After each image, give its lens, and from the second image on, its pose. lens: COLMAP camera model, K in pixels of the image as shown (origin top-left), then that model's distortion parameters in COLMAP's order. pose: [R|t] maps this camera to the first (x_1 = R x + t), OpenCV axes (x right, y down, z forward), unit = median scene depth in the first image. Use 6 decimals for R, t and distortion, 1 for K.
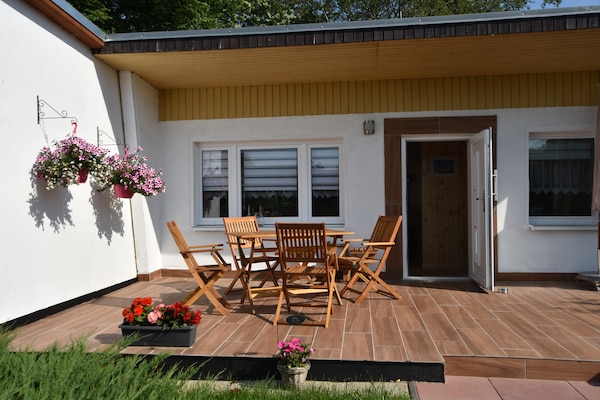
lens RADIAL K [[492.0, 0, 298.1], [0, 492.0, 202.2], [0, 0, 1]] dist [-0.001927, 0.046508]
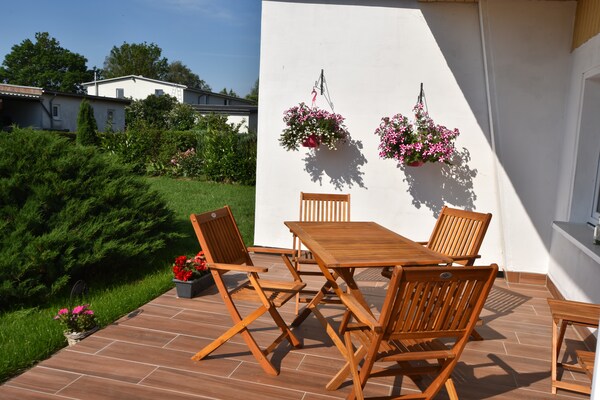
lens RADIAL K [[492.0, 0, 298.1], [0, 492.0, 202.2], [0, 0, 1]] dist [-0.001927, 0.046508]
pose [[-0.143107, 0.137973, -0.980043, 0.461257], [-0.039258, 0.988664, 0.144920, -0.053214], [0.988928, 0.059214, -0.136068, 0.799832]]
